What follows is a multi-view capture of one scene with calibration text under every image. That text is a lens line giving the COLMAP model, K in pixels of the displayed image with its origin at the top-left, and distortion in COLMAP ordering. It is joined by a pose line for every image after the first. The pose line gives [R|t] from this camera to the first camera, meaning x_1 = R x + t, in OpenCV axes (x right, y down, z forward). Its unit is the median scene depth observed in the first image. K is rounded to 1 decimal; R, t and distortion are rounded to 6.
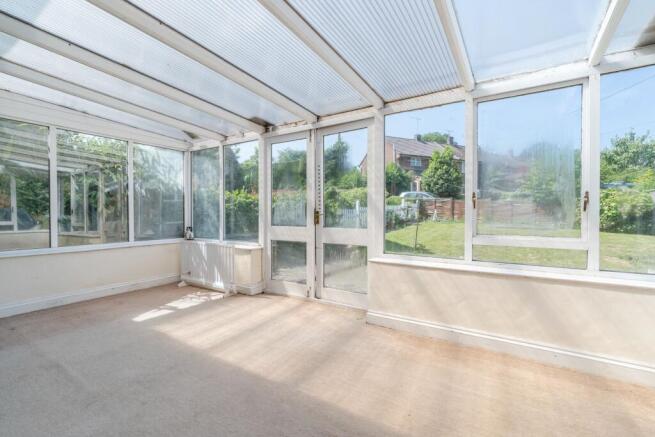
lens RADIAL K [[295.7, 0, 326.9], [0, 295.7, 215.2], [0, 0, 1]] dist [-0.001923, -0.000086]
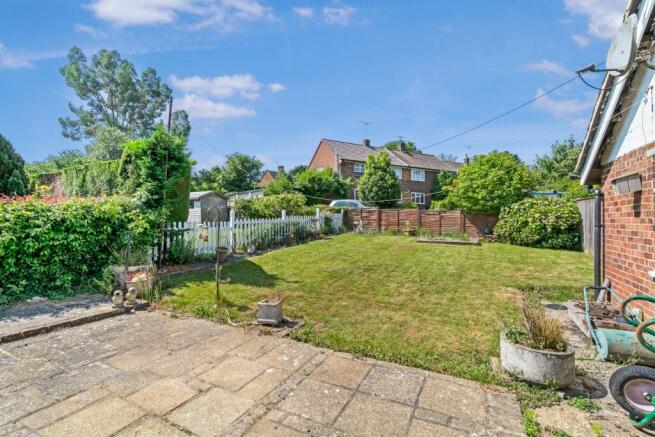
lens RADIAL K [[295.7, 0, 328.1], [0, 295.7, 219.3], [0, 0, 1]] dist [-0.001923, -0.000086]
pose [[0.997086, 0.000232, 0.076287, 0.201172], [0.000849, 0.999900, -0.014141, -0.009255], [-0.076283, 0.014165, 0.996986, 0.126781]]
